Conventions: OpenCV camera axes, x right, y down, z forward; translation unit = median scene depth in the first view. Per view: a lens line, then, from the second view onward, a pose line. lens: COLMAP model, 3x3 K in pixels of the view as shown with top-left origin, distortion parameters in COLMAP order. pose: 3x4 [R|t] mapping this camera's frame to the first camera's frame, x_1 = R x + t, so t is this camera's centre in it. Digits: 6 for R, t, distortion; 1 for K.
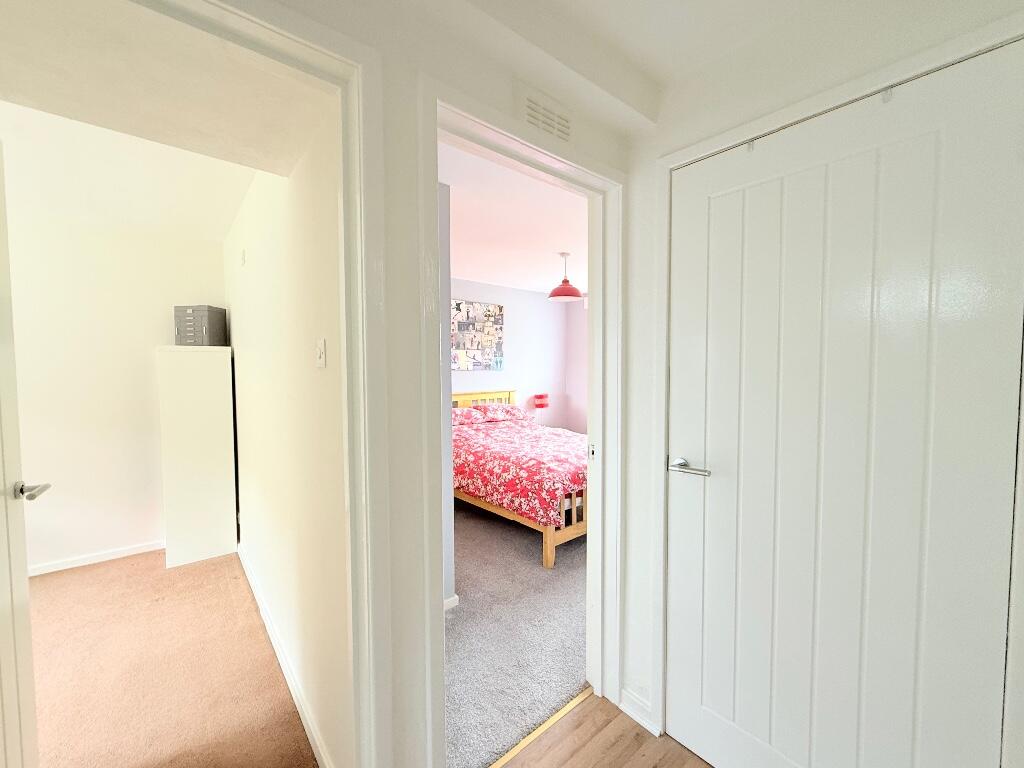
lens RADIAL K [[410.1, 0, 508.4], [0, 410.1, 385.7], [0, 0, 1]] dist [-0.006760, 0.000202]
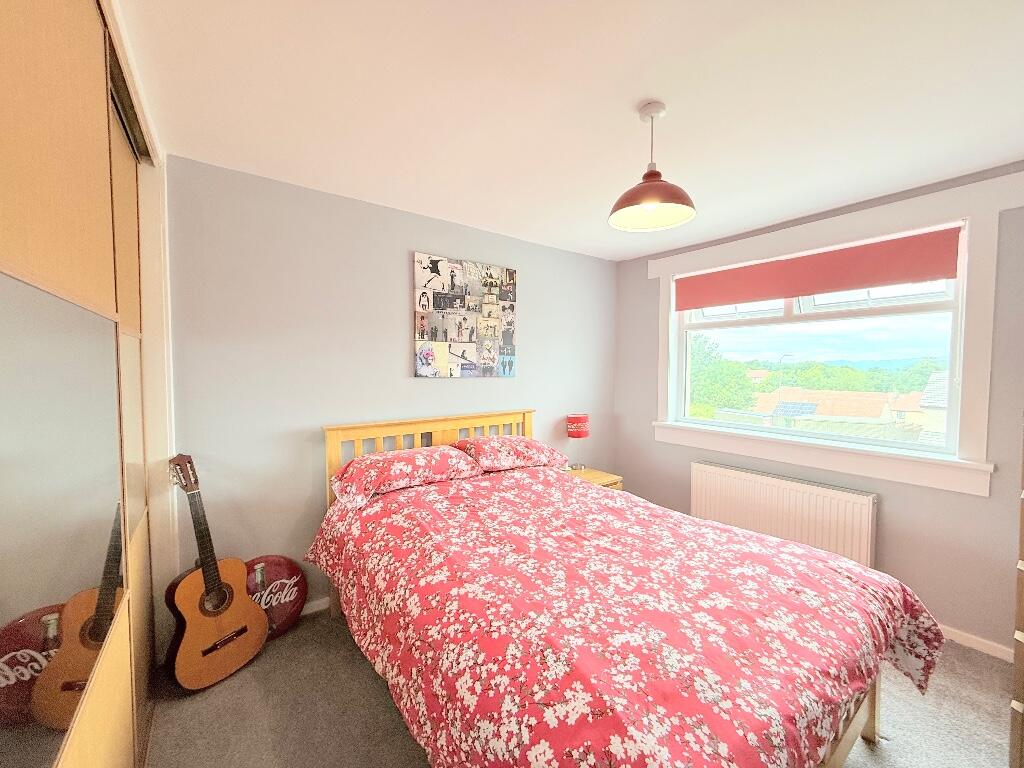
lens RADIAL K [[410.1, 0, 503.4], [0, 410.1, 386.6], [0, 0, 1]] dist [-0.006760, 0.000202]
pose [[0.997362, 0.011957, -0.071596, 0.014941], [-0.011744, 0.999925, 0.003386, -0.027437], [0.071631, -0.002536, 0.997428, 0.426009]]
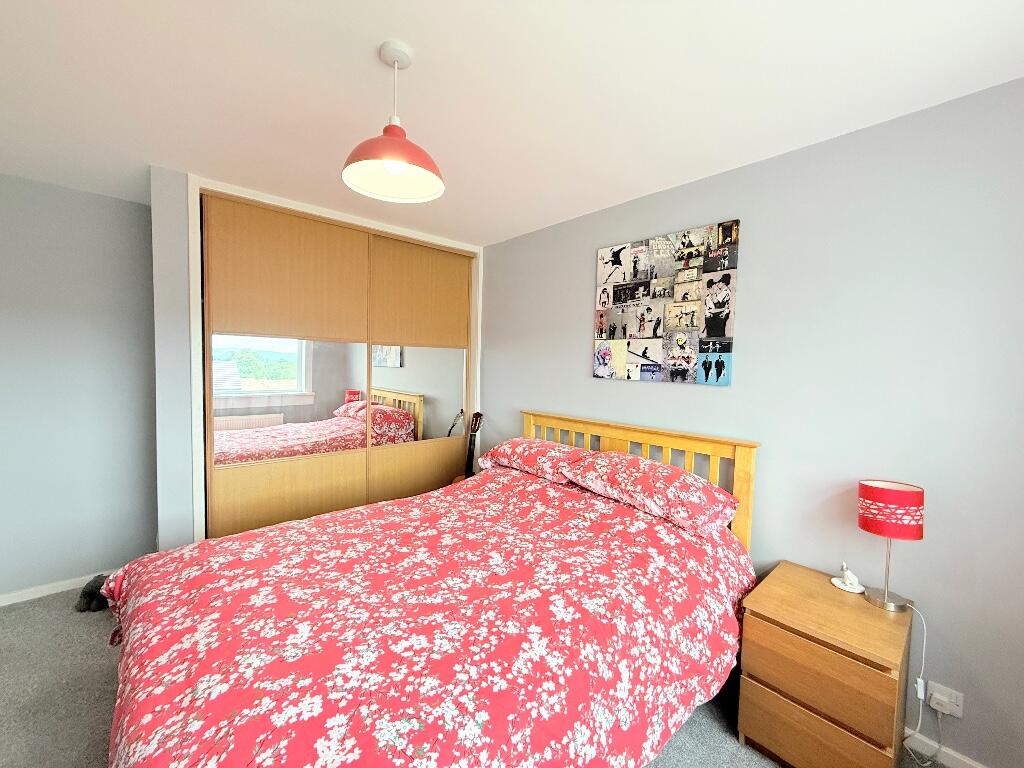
lens RADIAL K [[410.1, 0, 509.8], [0, 410.1, 376.6], [0, 0, 1]] dist [-0.006760, 0.000202]
pose [[0.027189, 0.038023, -0.998907, 0.388764], [-0.076271, 0.996442, 0.035853, -0.048055], [0.996716, 0.075213, 0.029992, 0.833977]]
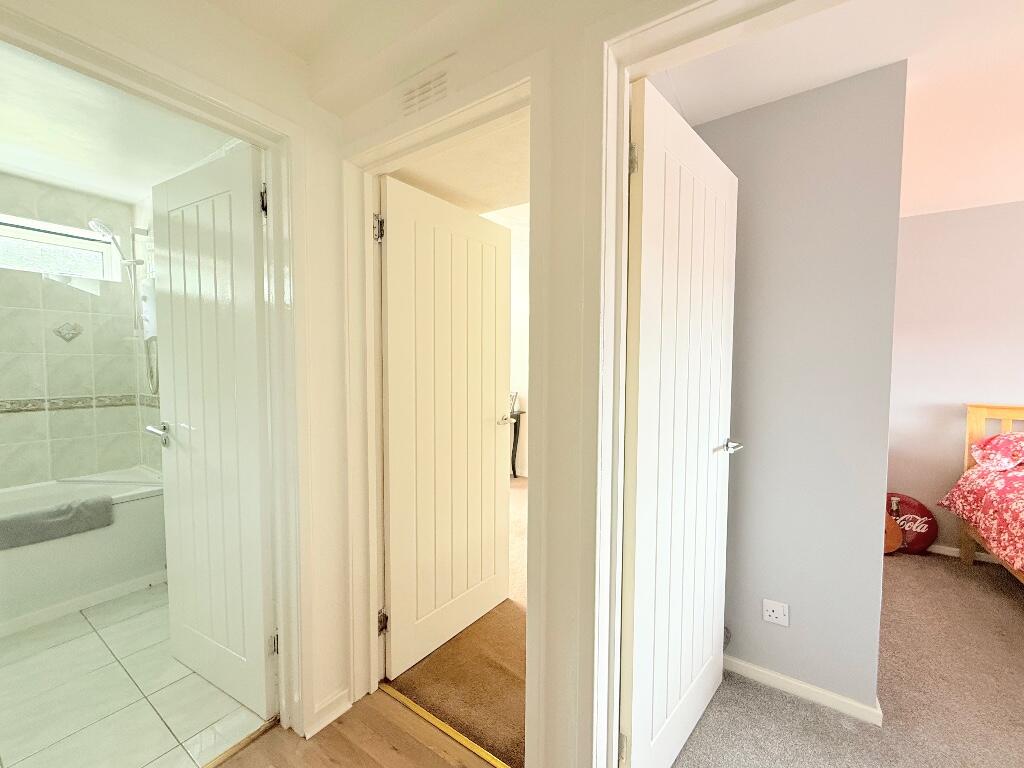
lens RADIAL K [[410.1, 0, 512.8], [0, 410.1, 385.6], [0, 0, 1]] dist [-0.006760, 0.000202]
pose [[0.277823, 0.056876, -0.958947, 0.141448], [-0.046749, 0.997863, 0.045640, -0.000445], [0.959494, 0.032150, 0.279888, 0.117750]]
